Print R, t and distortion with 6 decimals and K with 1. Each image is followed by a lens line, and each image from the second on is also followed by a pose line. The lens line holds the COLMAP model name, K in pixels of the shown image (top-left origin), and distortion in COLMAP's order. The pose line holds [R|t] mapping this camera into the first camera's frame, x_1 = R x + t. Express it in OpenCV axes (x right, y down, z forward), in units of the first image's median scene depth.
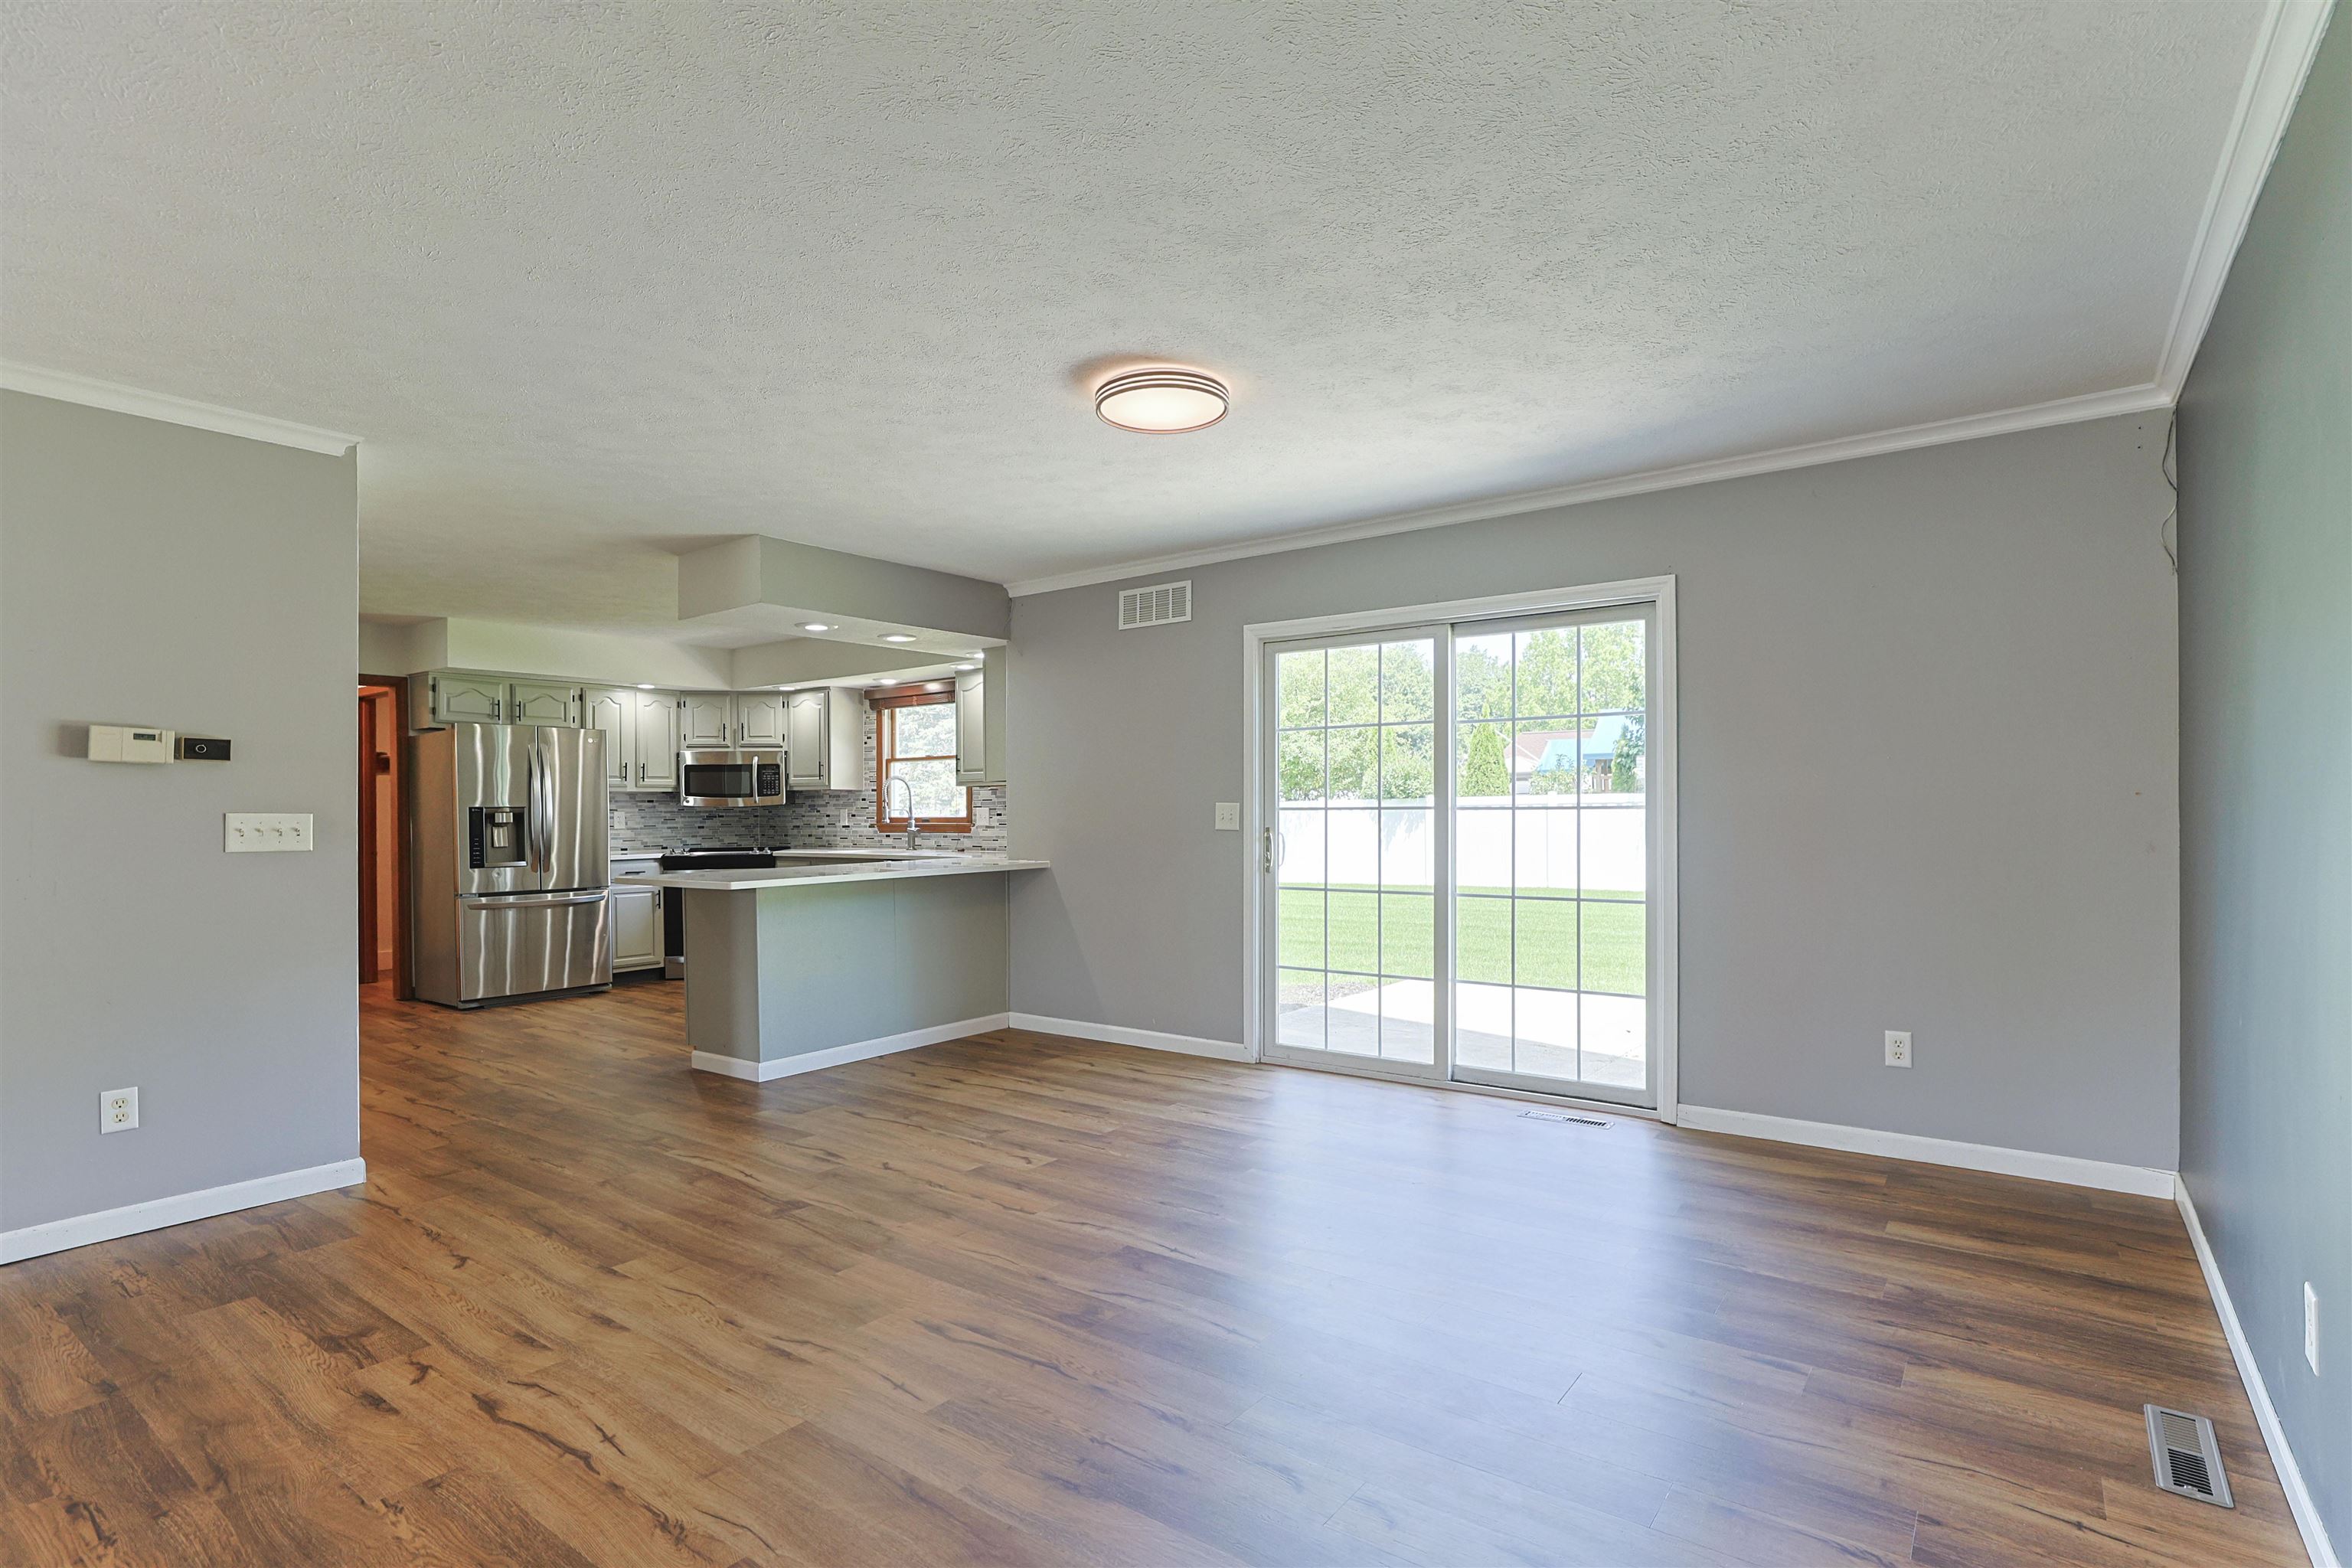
lens RADIAL K [[1156.1, 0, 1227.8], [0, 1156.1, 803.0], [0, 0, 1]] dist [-0.013267, 0.010730]
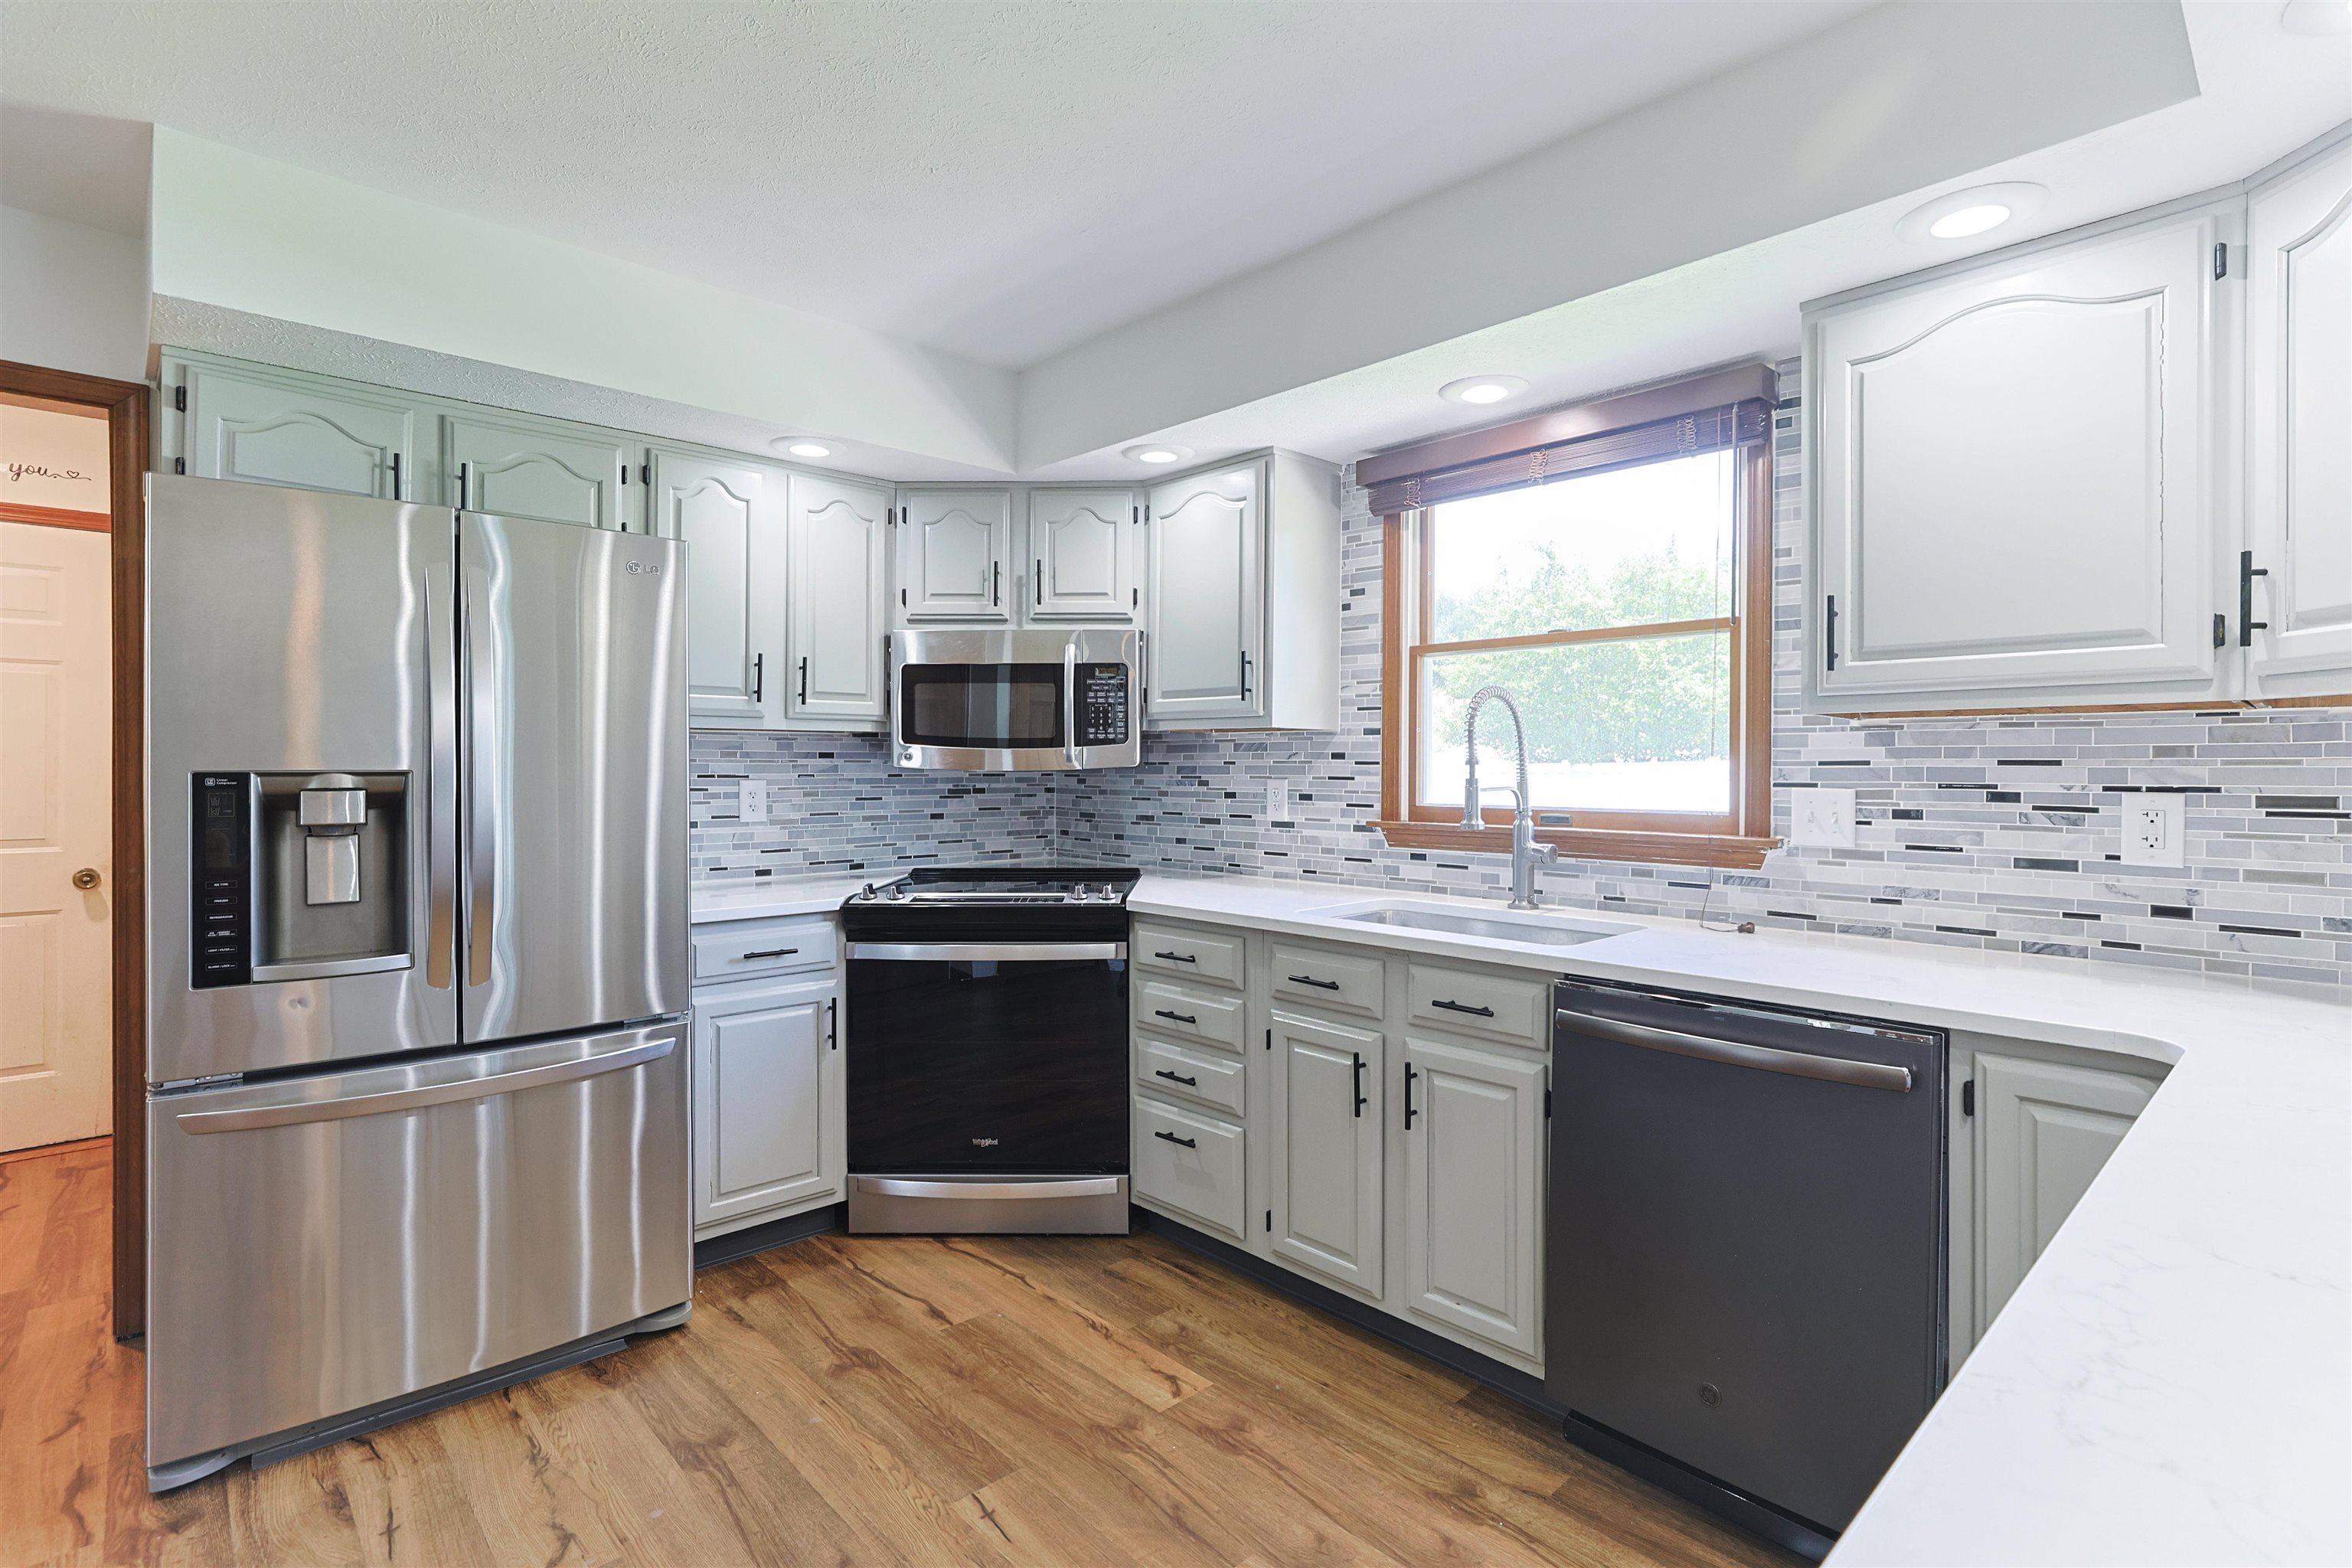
lens RADIAL K [[1156.1, 0, 1165.8], [0, 1156.1, 762.5], [0, 0, 1]] dist [-0.013267, 0.010730]
pose [[0.976270, 0.011644, -0.216246, -0.297174], [-0.010813, 0.999929, 0.005024, -0.002246], [0.216289, -0.002567, 0.976326, 0.633079]]
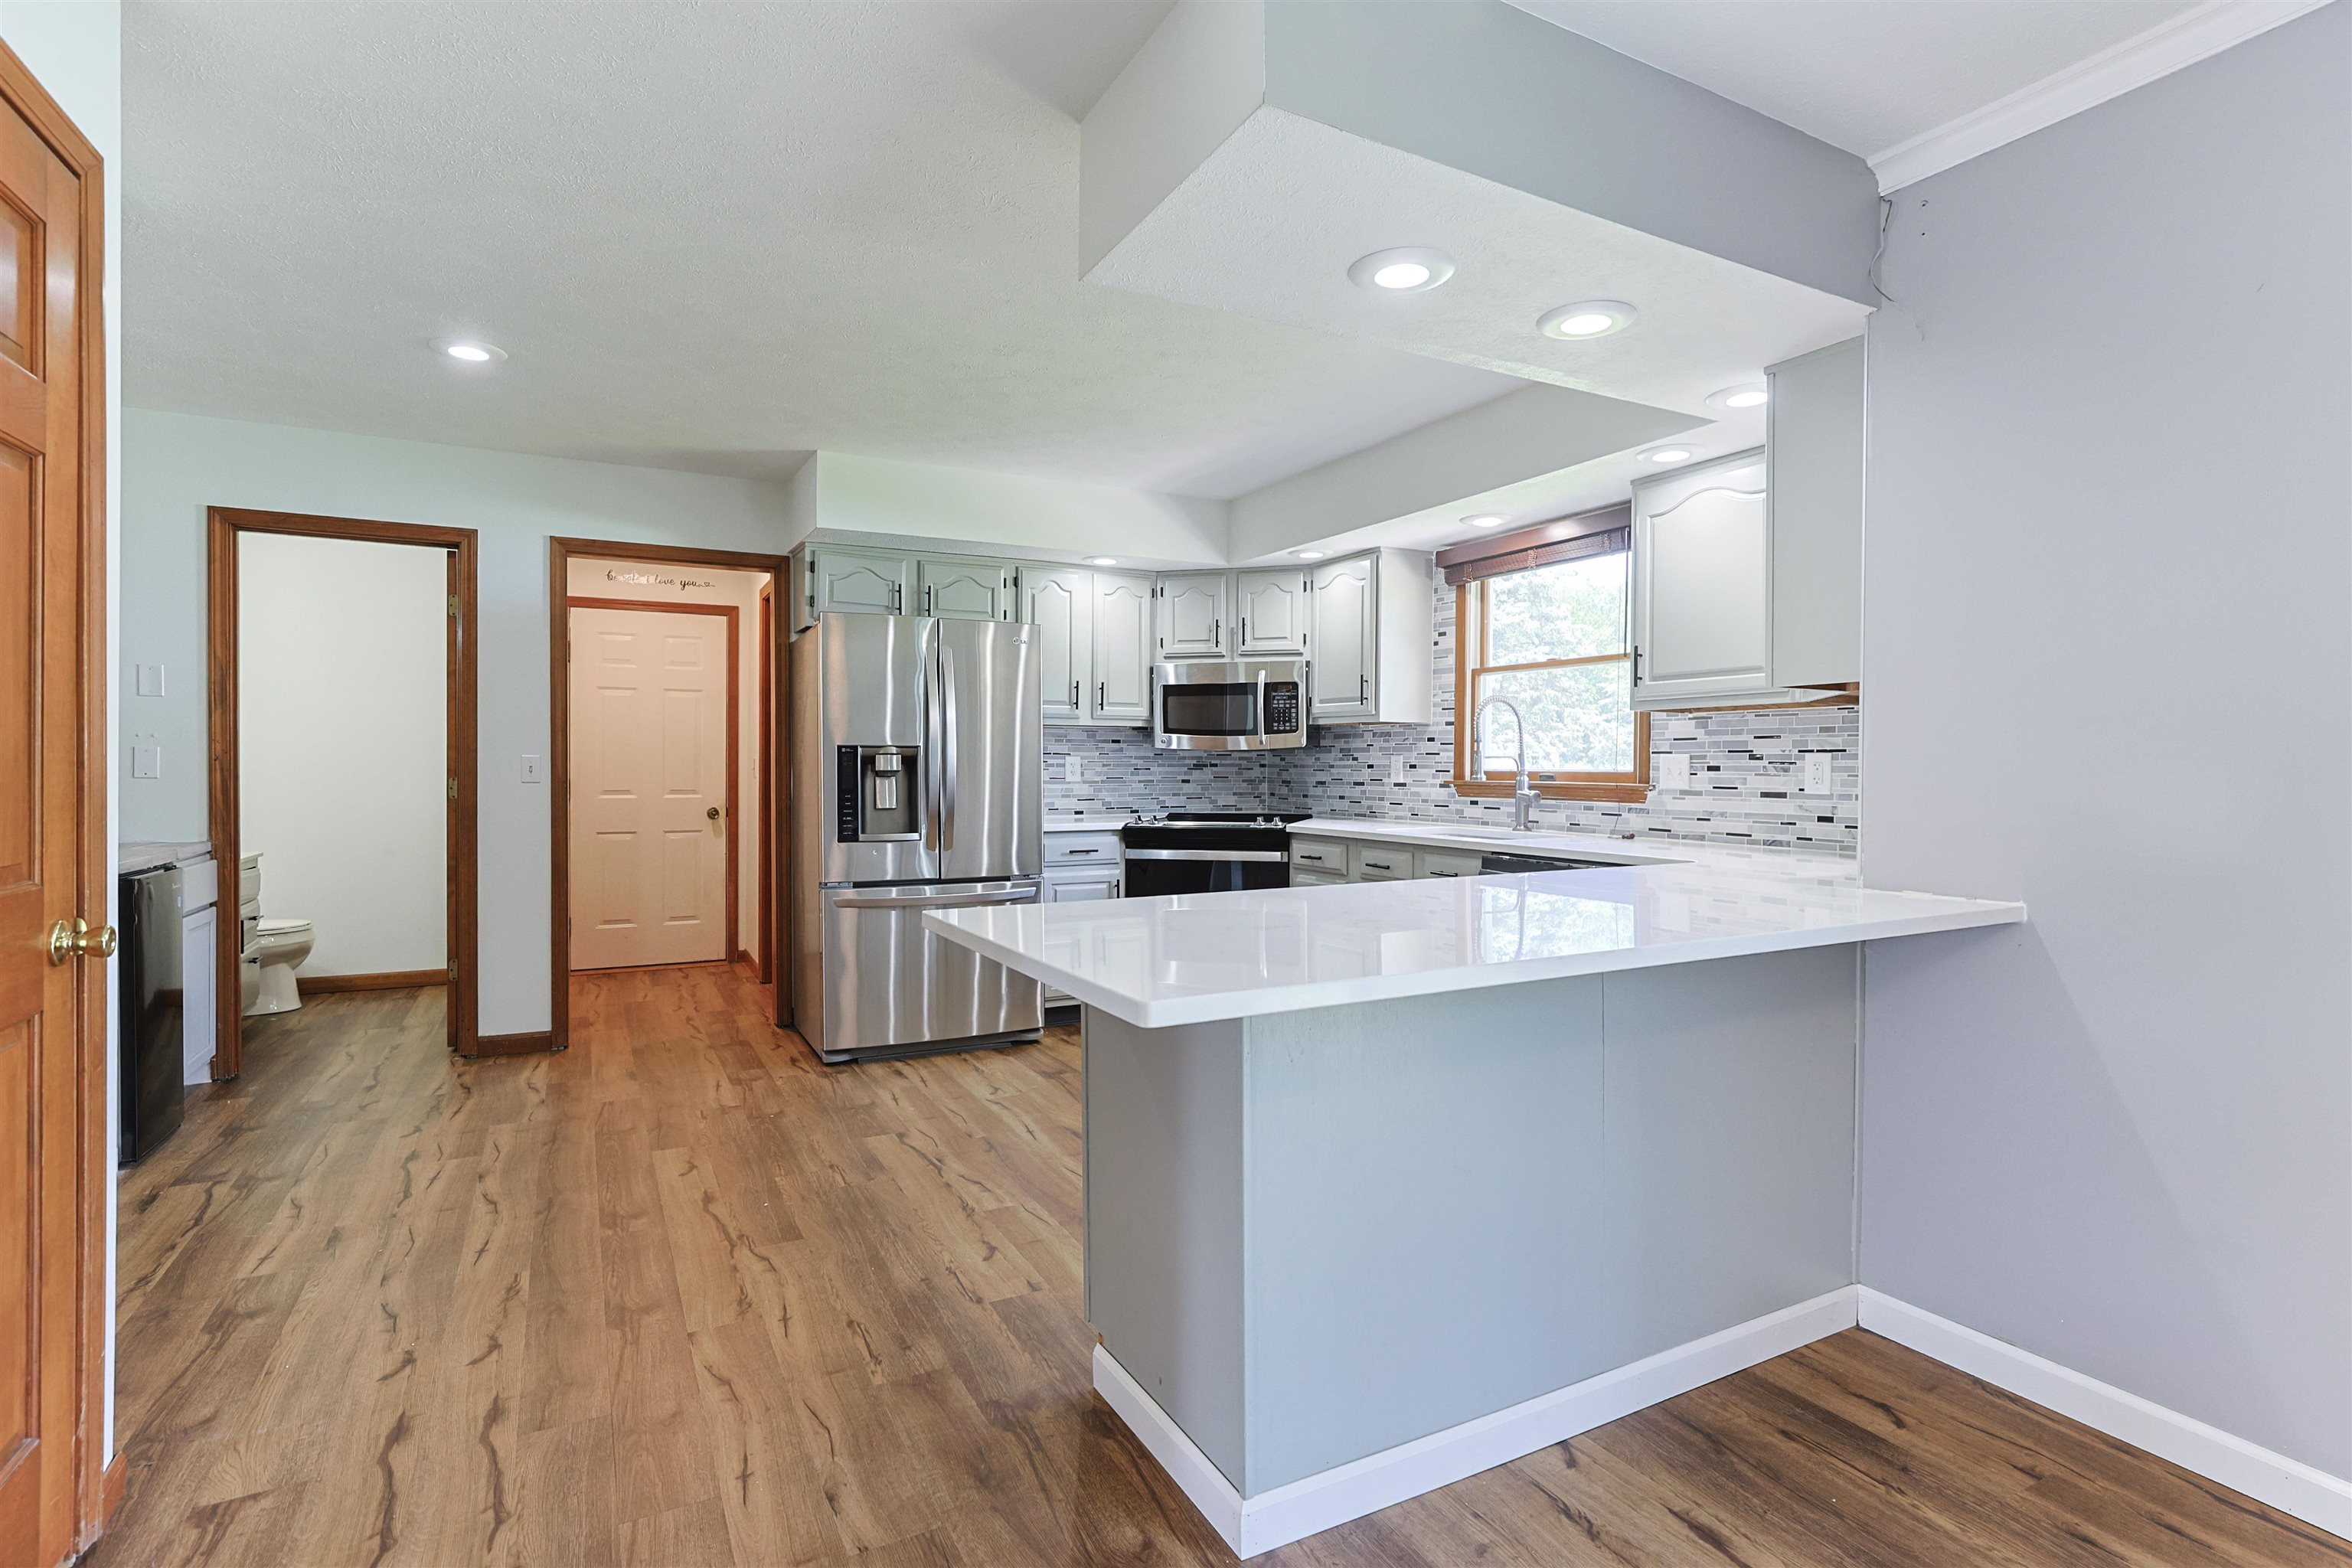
lens RADIAL K [[1156.1, 0, 1172.3], [0, 1156.1, 785.8], [0, 0, 1]] dist [-0.013267, 0.010730]
pose [[0.889899, 0.020994, -0.455673, -0.167674], [-0.008982, 0.999553, 0.028511, 0.005095], [0.456068, -0.021279, 0.889690, 0.423893]]
